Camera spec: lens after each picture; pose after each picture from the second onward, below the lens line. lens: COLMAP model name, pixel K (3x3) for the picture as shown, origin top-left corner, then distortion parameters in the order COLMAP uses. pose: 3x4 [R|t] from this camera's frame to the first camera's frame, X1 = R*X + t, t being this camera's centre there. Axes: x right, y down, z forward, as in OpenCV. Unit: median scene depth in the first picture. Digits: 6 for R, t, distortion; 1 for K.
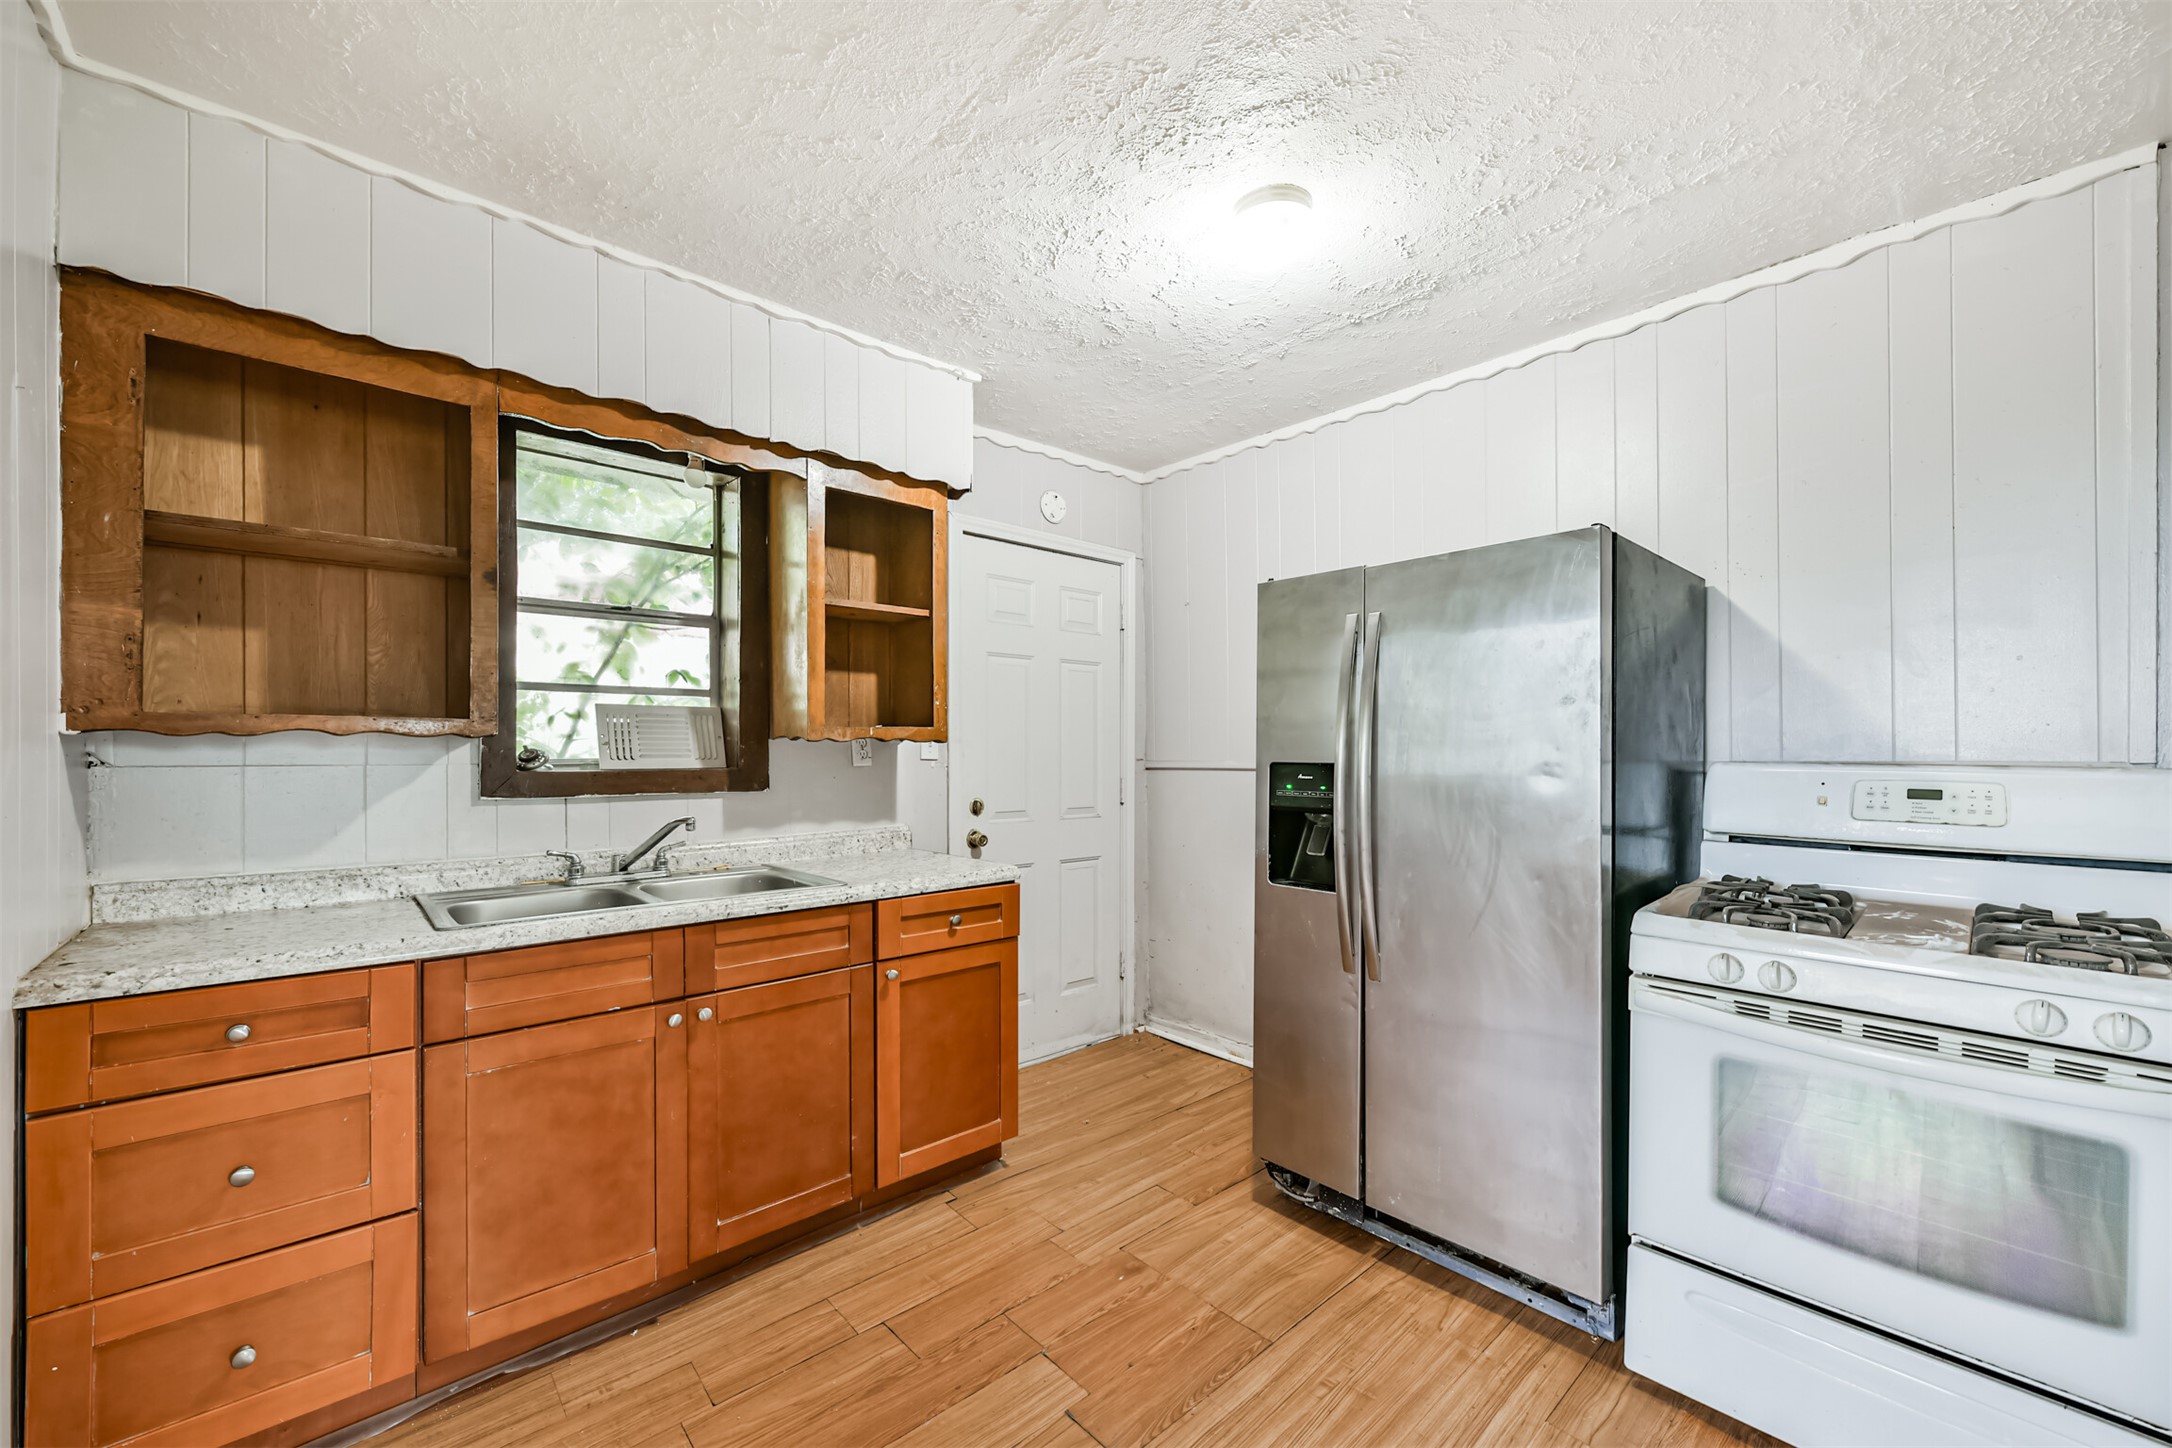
lens RADIAL K [[847.2, 0, 1095.8], [0, 847.2, 736.9], [0, 0, 1]] dist [0.009680, -0.001505]
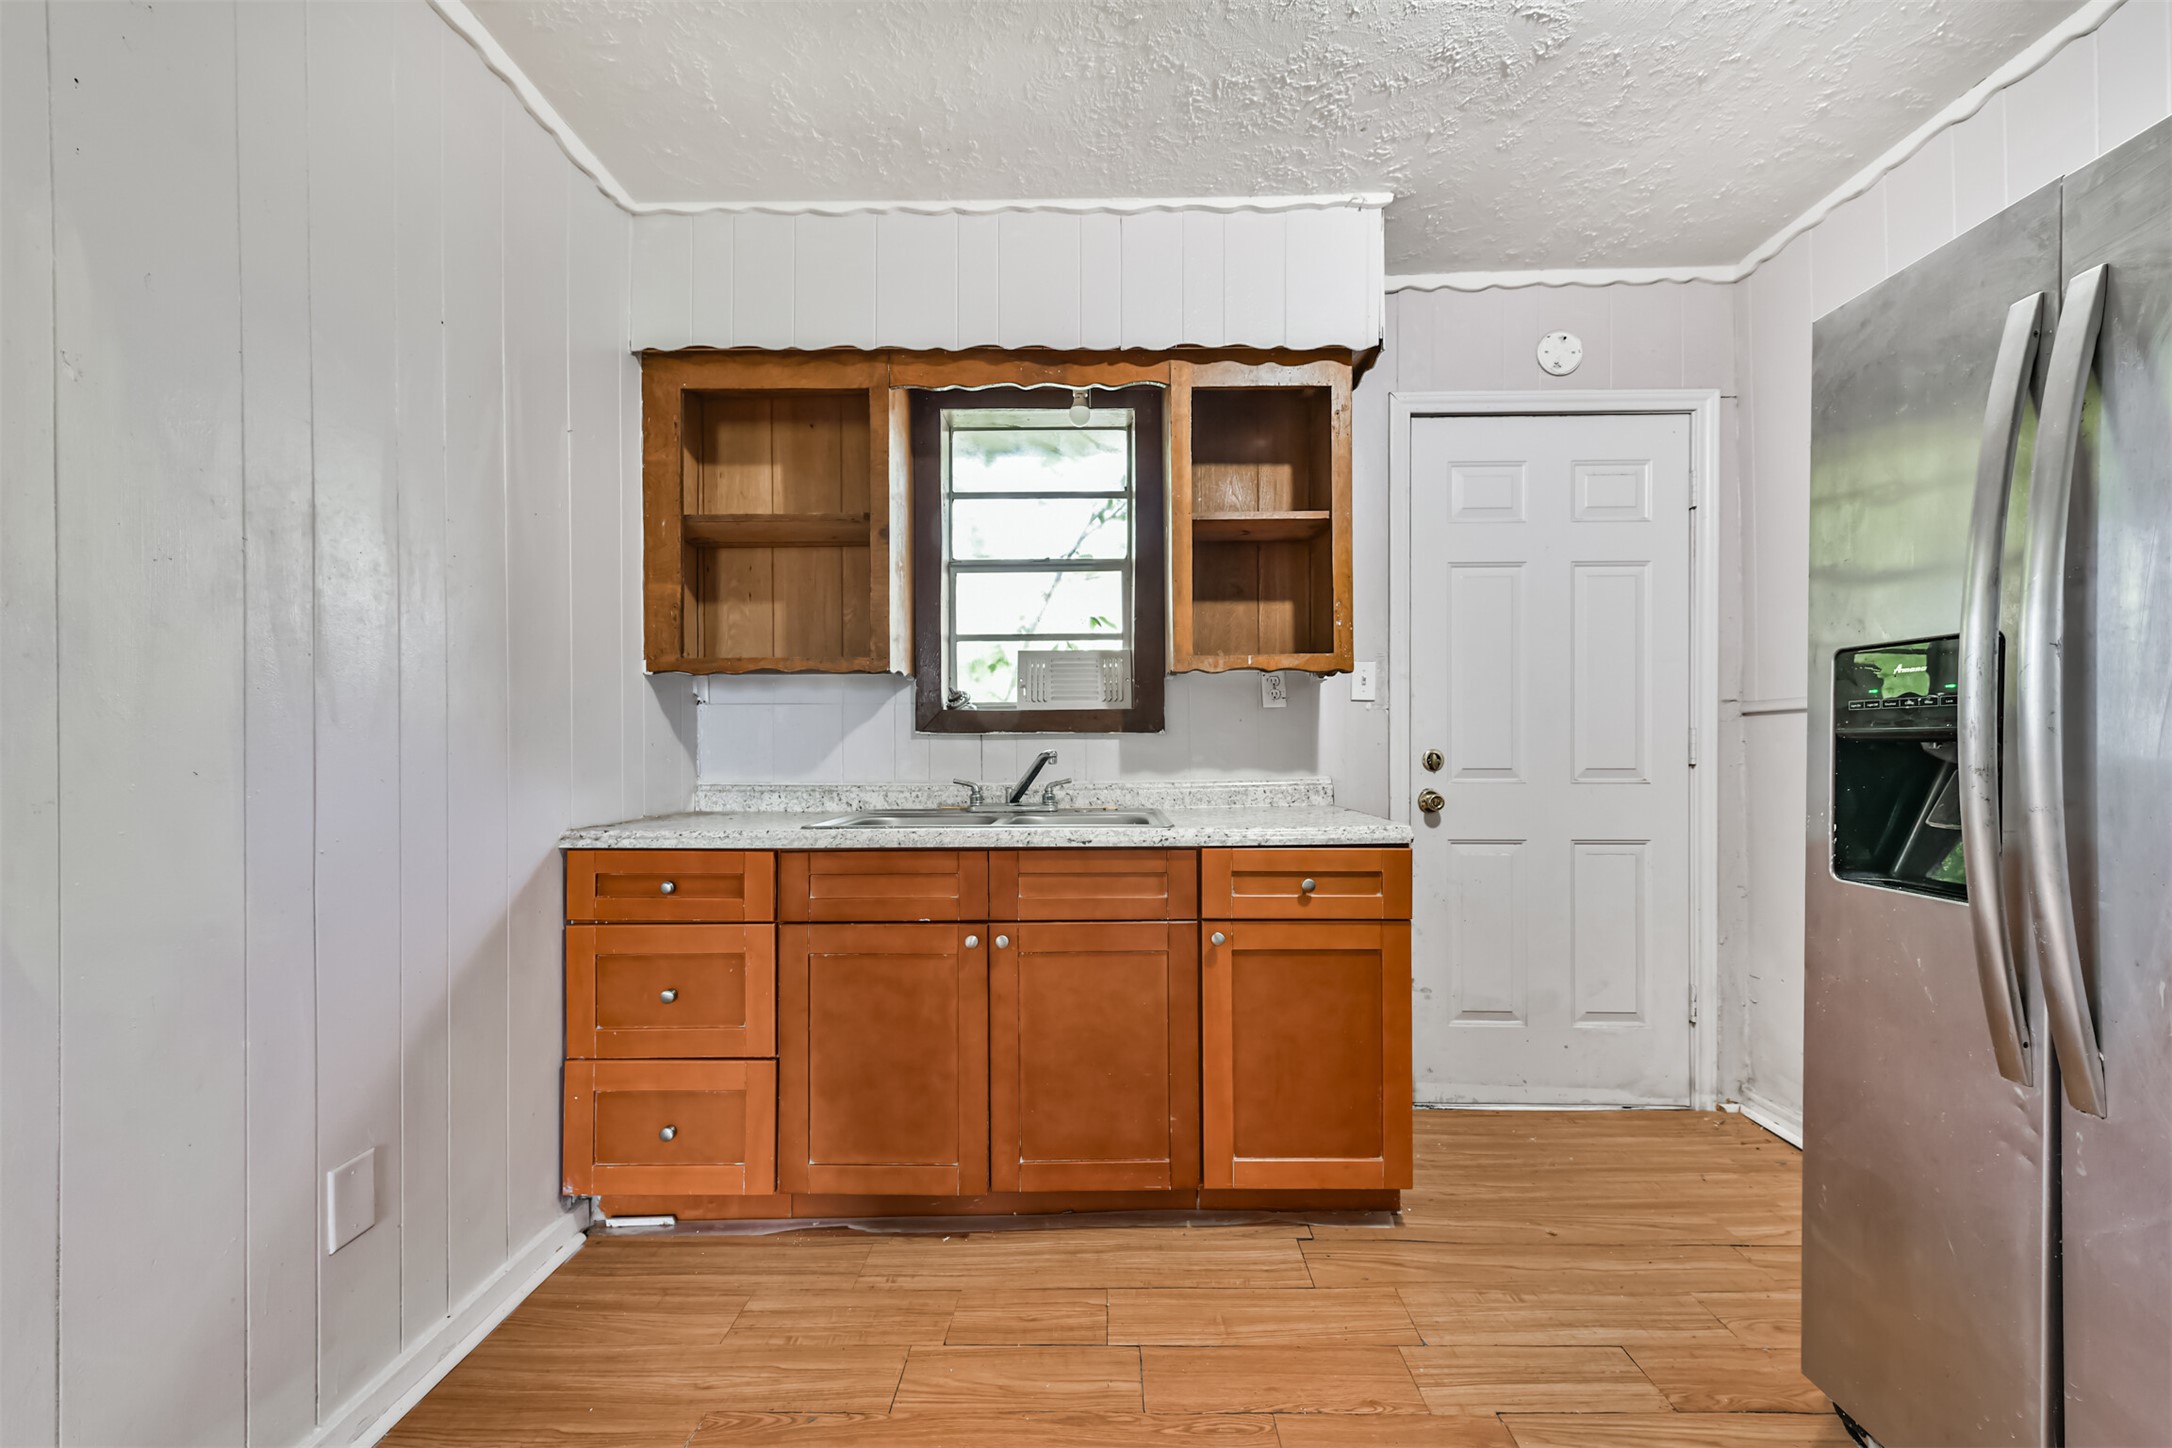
lens RADIAL K [[847.2, 0, 1086.4], [0, 847.2, 735.3], [0, 0, 1]] dist [0.009680, -0.001505]
pose [[0.736900, -0.010385, -0.675922, 0.240848], [0.017413, 0.999842, 0.003623, 0.079228], [0.675778, -0.014440, 0.736964, 0.317412]]
